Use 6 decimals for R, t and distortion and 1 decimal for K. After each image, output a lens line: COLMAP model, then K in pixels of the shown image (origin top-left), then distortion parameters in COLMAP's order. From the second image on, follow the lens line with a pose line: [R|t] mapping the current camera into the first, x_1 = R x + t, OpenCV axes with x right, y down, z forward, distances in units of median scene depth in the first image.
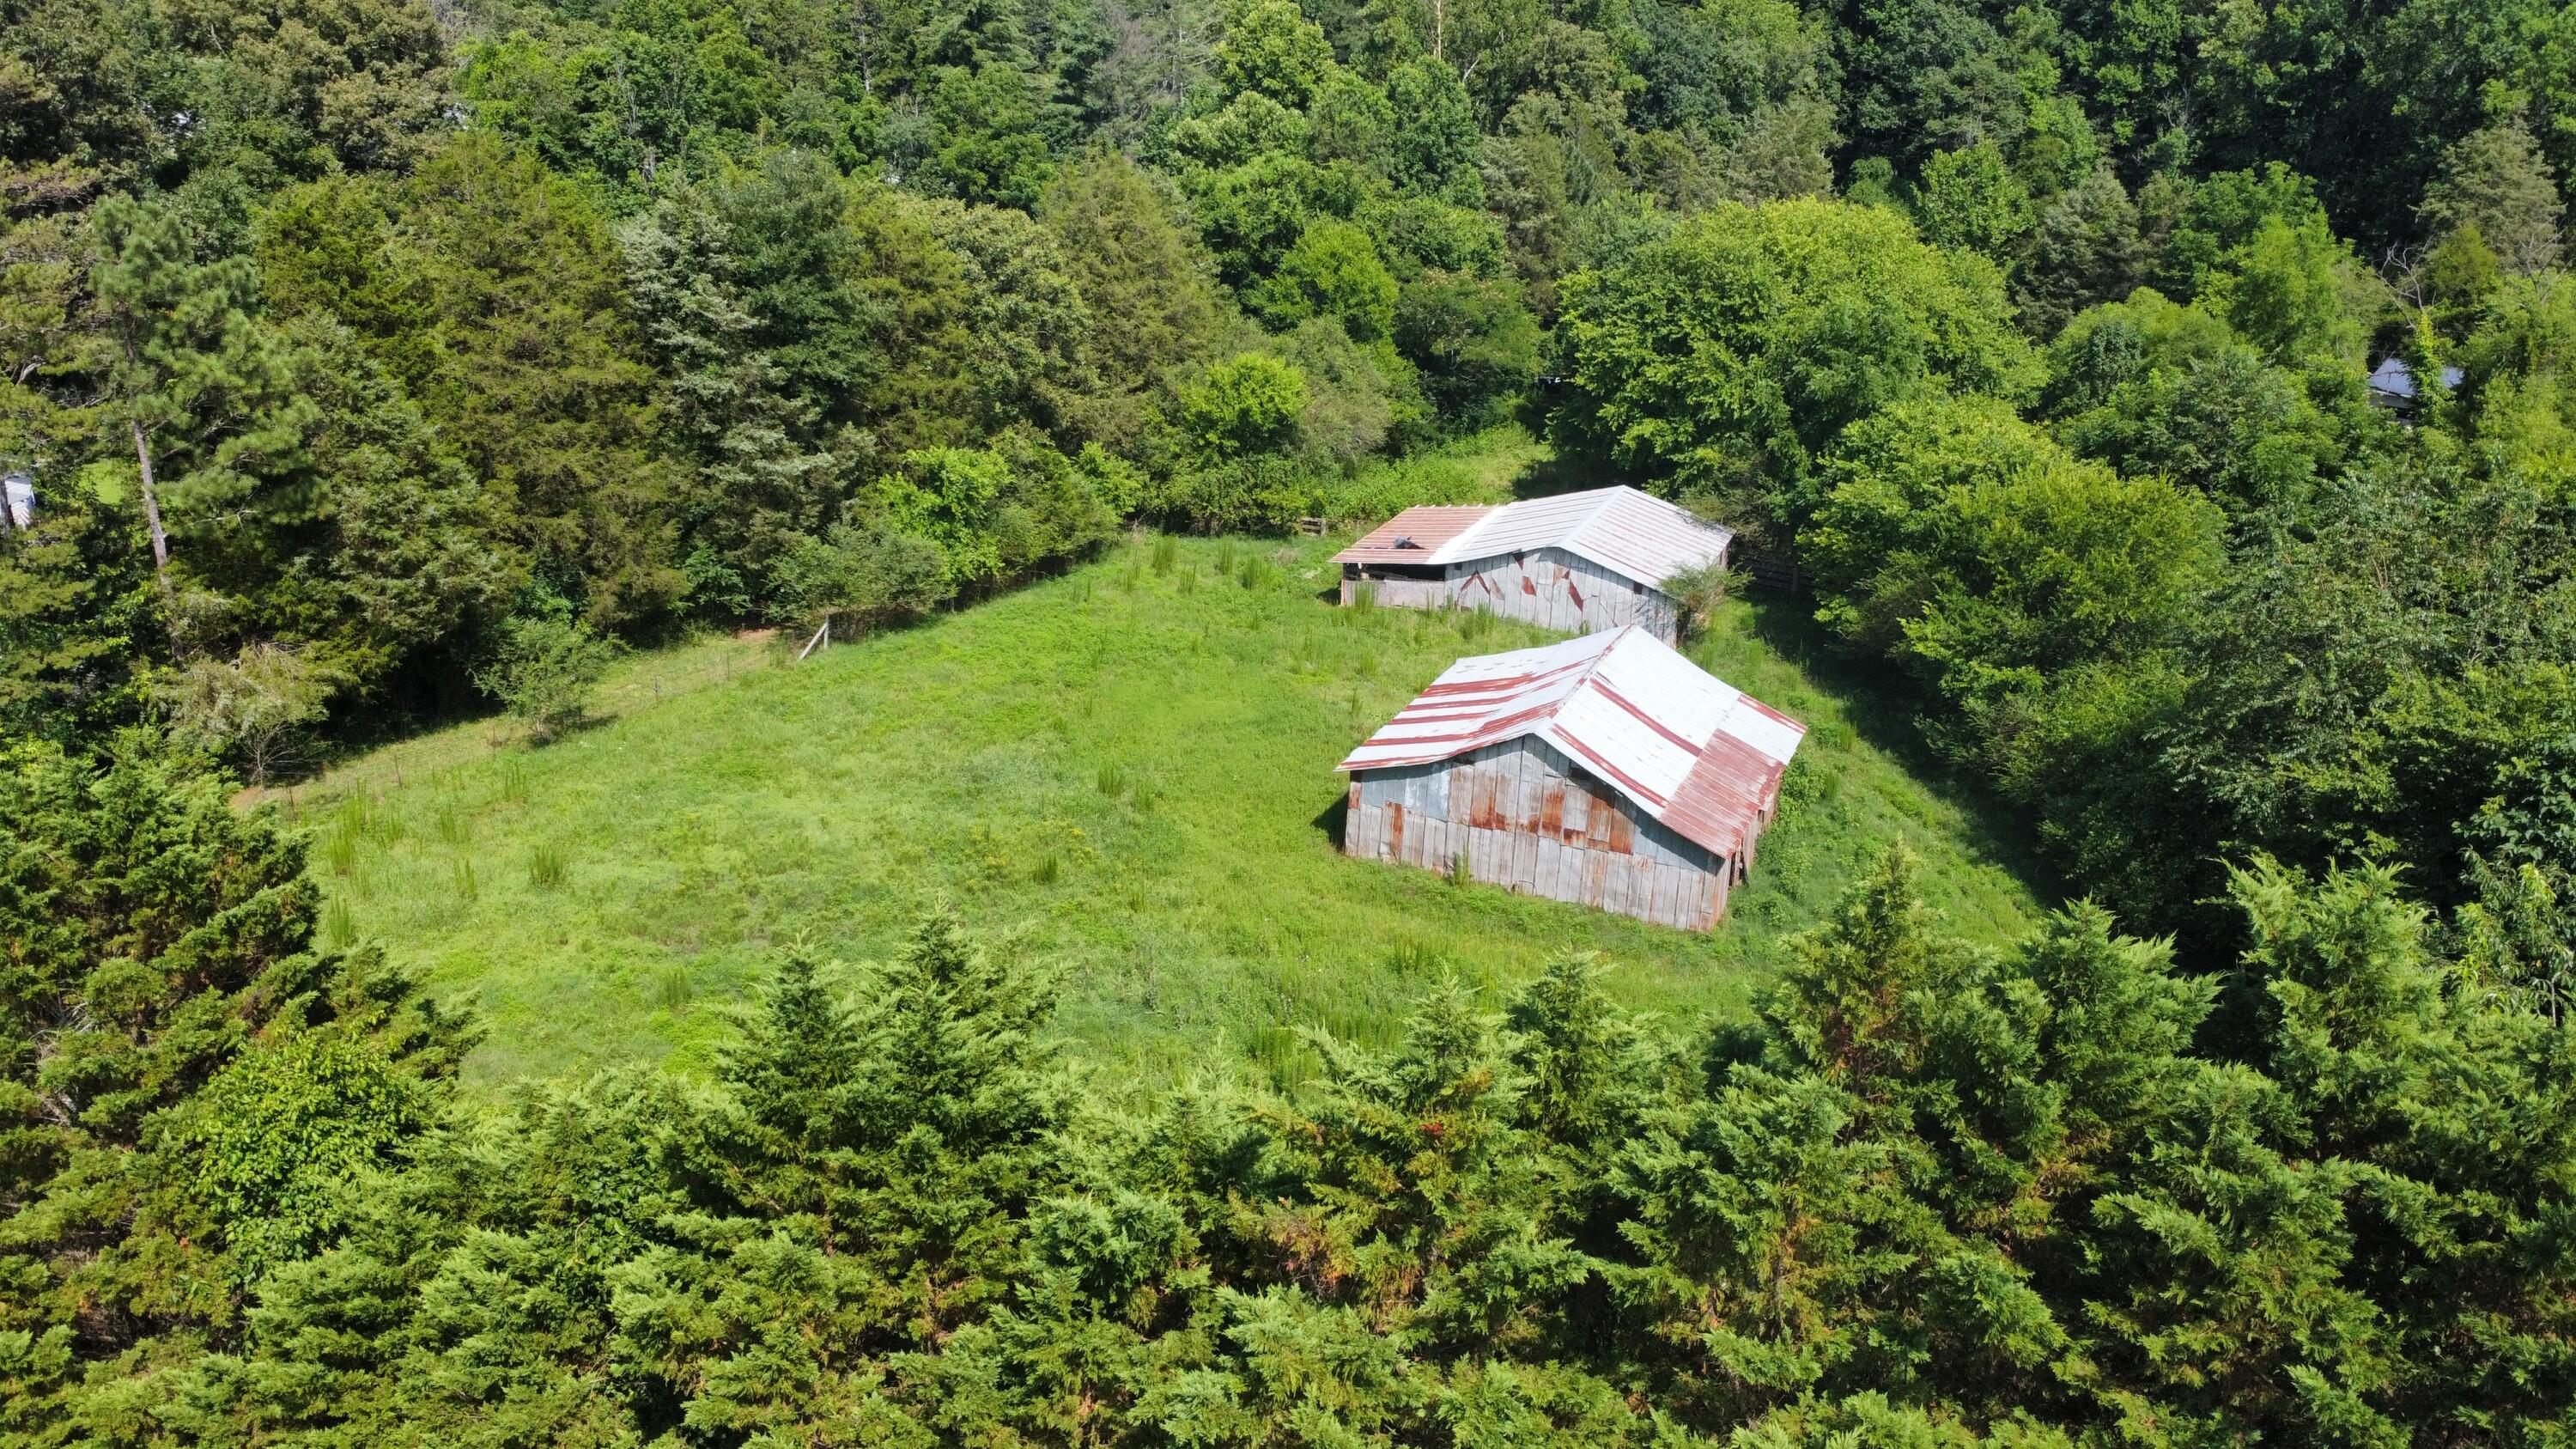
lens RADIAL K [[1957.2, 0, 1289.3], [0, 1957.2, 692.4], [0, 0, 1]] dist [-0.000654, -0.001122]
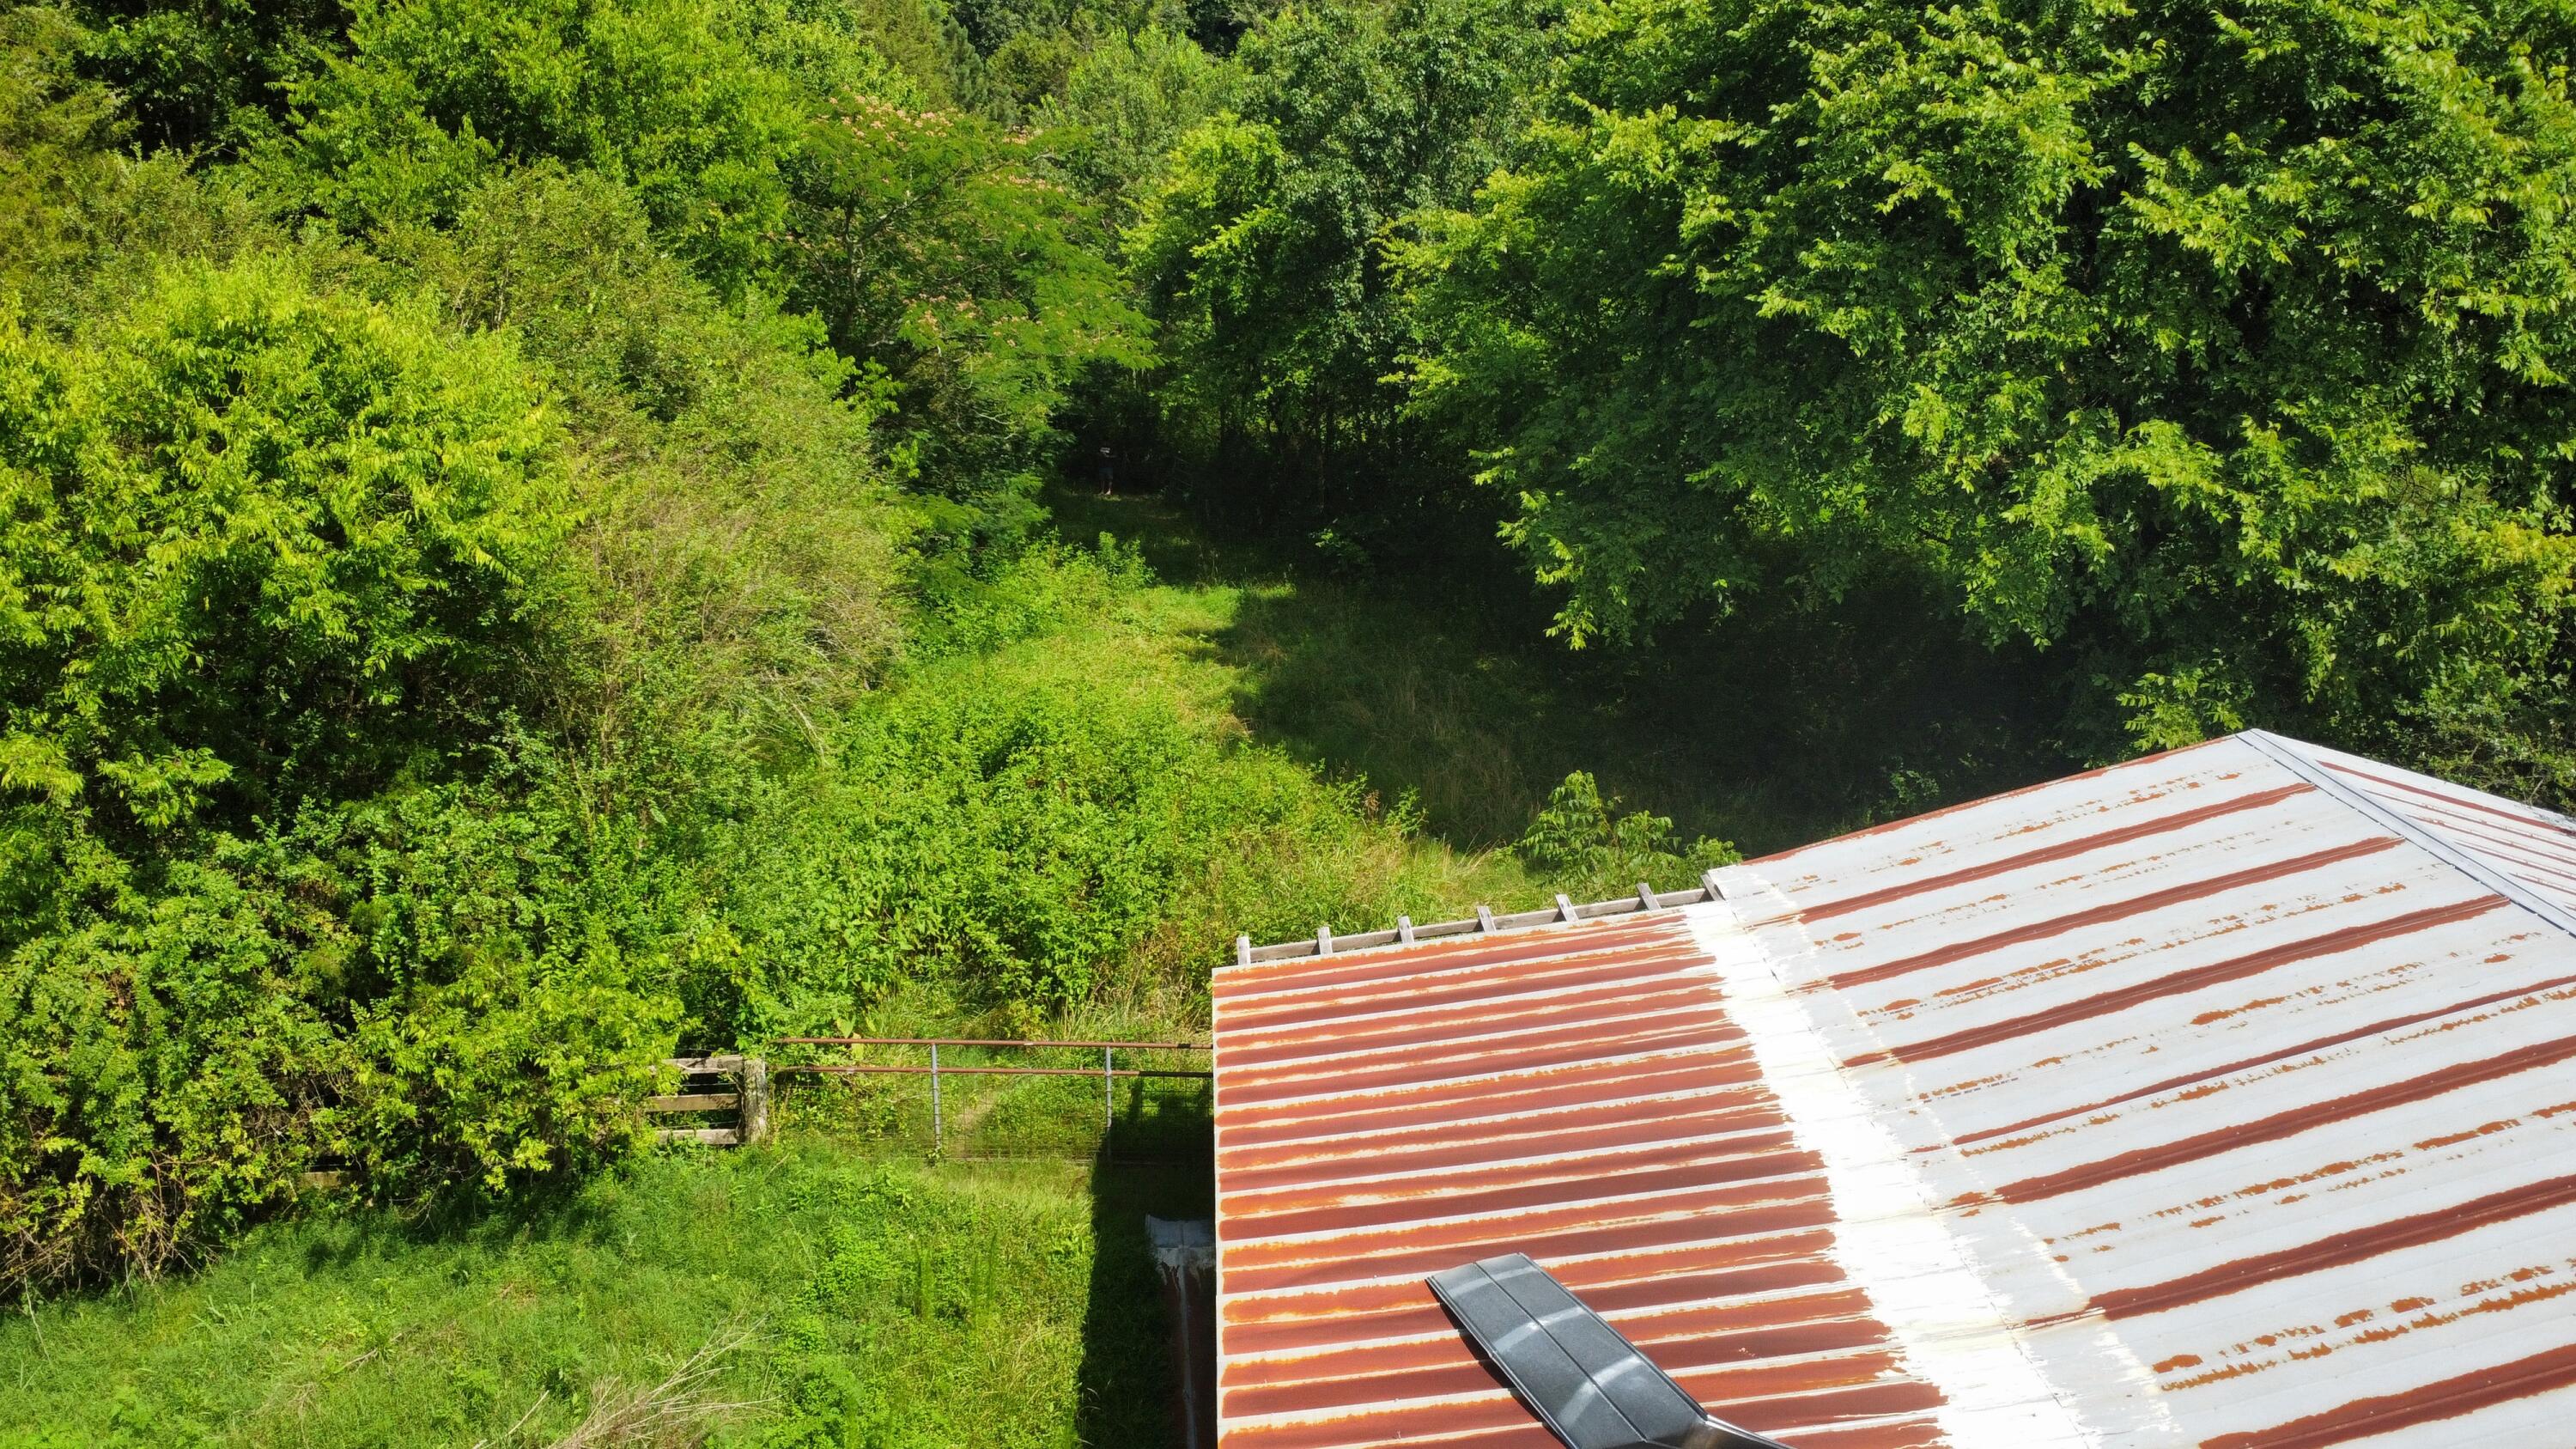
lens RADIAL K [[1940.0, 0, 1274.7], [0, 1940.0, 714.1], [0, 0, 1]] dist [0.006983, -0.004686]
pose [[0.906568, -0.135239, 0.399806, -0.010809], [0.154539, 0.987853, -0.016268, -0.131137], [-0.392749, 0.076534, 0.916456, 0.922513]]
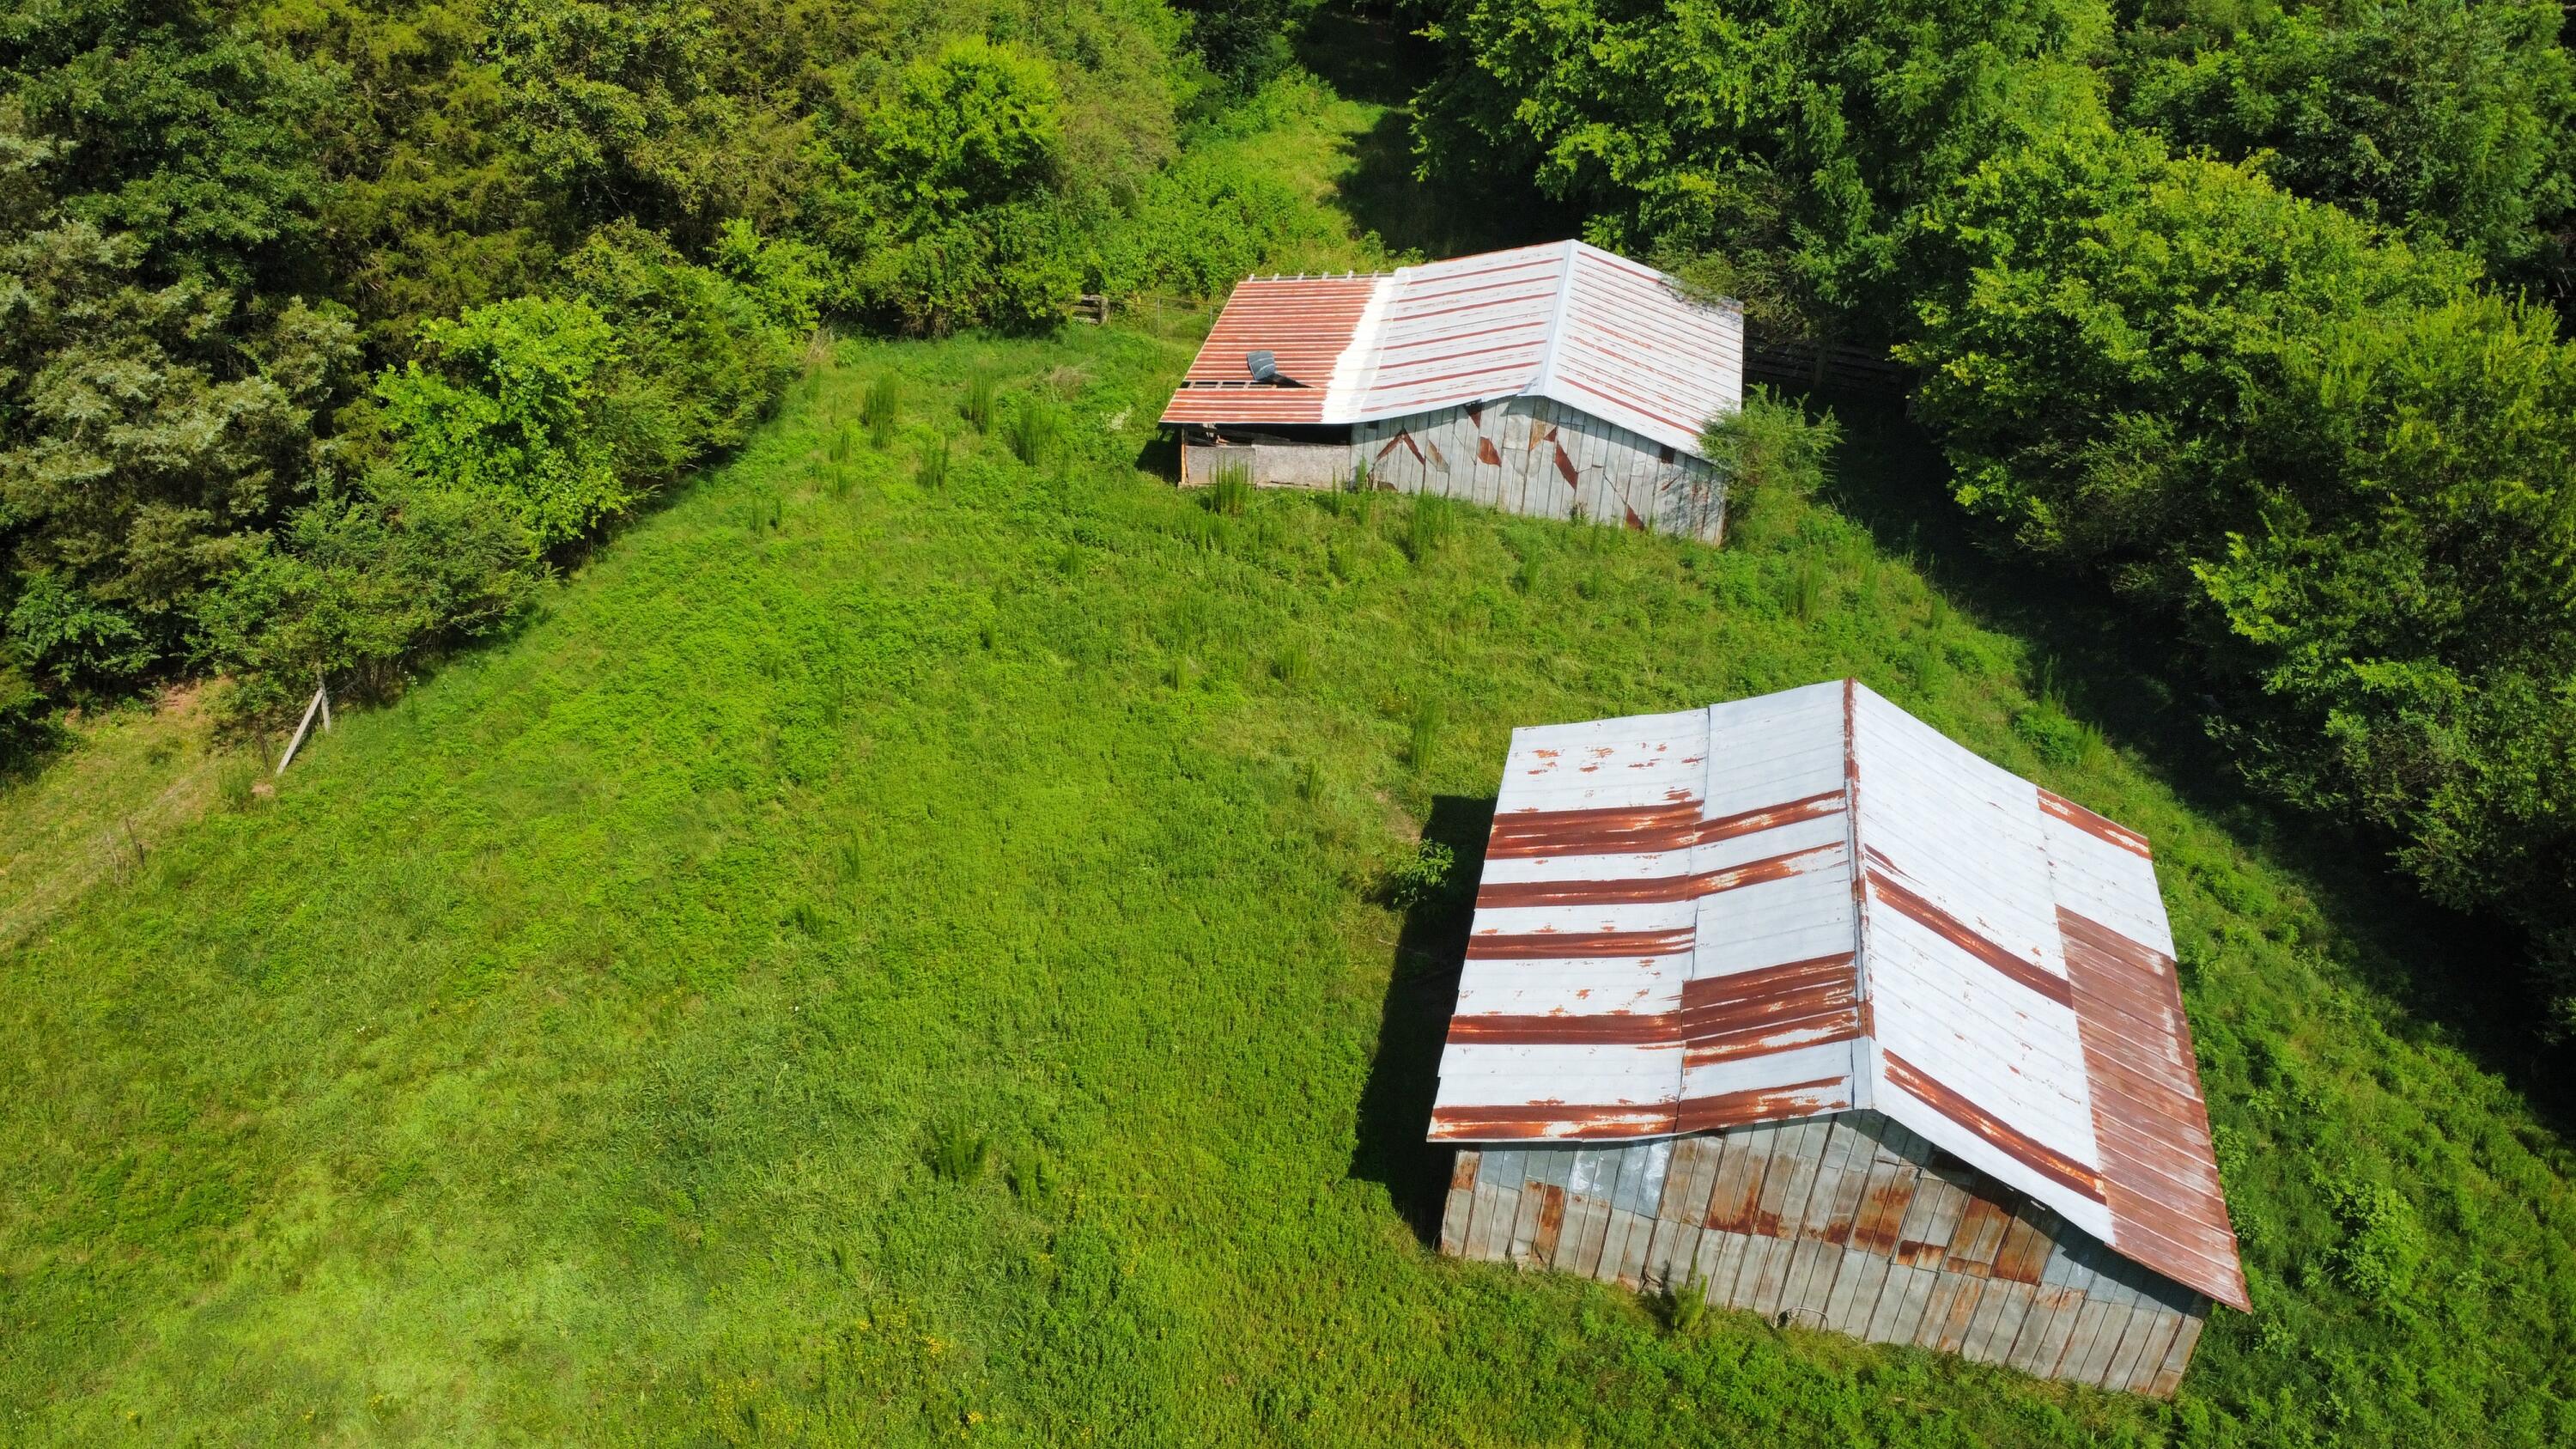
lens RADIAL K [[1940.0, 0, 1274.7], [0, 1940.0, 714.1], [0, 0, 1]] dist [0.006983, -0.004686]
pose [[0.978591, -0.111743, 0.172838, -0.063848], [0.063695, 0.962978, 0.261948, -0.140978], [-0.195710, -0.245332, 0.949479, 0.391248]]
